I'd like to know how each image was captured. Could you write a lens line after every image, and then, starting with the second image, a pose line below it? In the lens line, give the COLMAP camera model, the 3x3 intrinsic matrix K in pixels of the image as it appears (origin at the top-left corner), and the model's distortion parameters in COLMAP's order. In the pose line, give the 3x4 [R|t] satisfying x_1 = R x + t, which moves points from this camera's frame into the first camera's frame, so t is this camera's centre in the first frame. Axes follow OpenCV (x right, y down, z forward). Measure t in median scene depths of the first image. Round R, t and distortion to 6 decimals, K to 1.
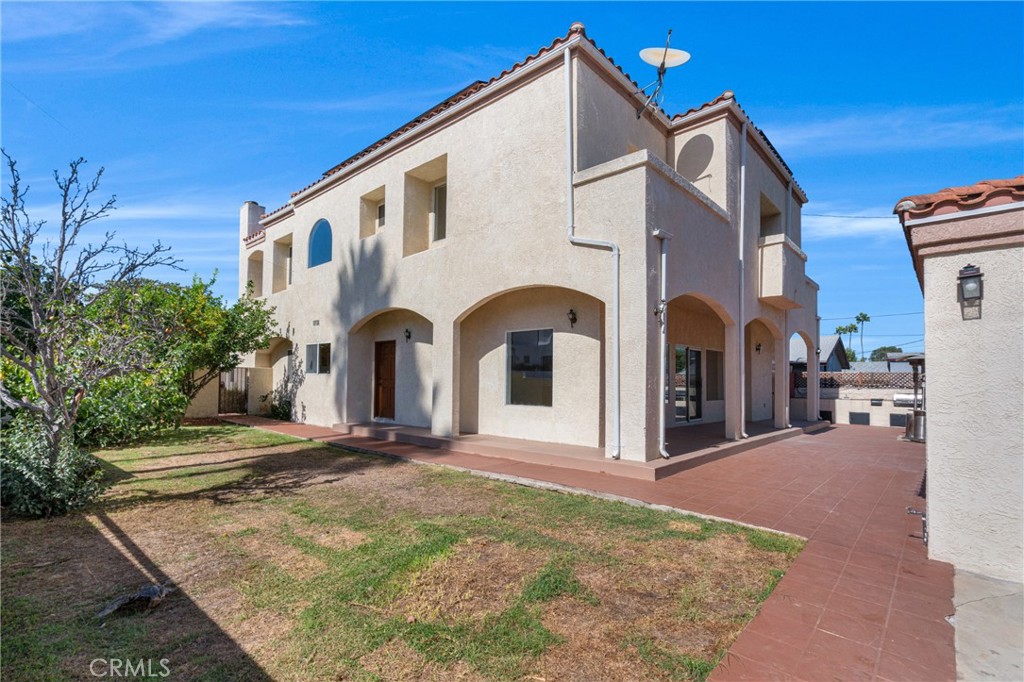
lens RADIAL K [[452.1, 0, 510.7], [0, 452.1, 368.6], [0, 0, 1]] dist [-0.009115, -0.000095]
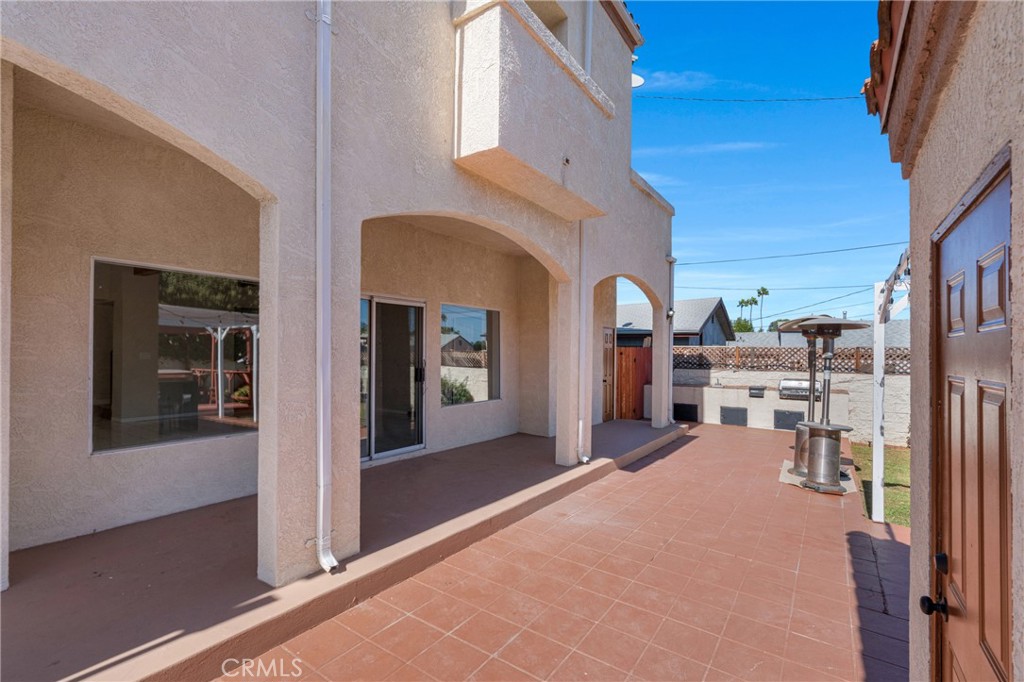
lens RADIAL K [[465.8, 0, 510.9], [0, 465.8, 352.1], [0, 0, 1]] dist [0.000589, 0.000084]
pose [[0.985646, -0.005883, 0.168721, 0.338072], [0.001400, 0.999643, 0.026678, -0.003233], [-0.168818, -0.026059, 0.985303, 0.382088]]
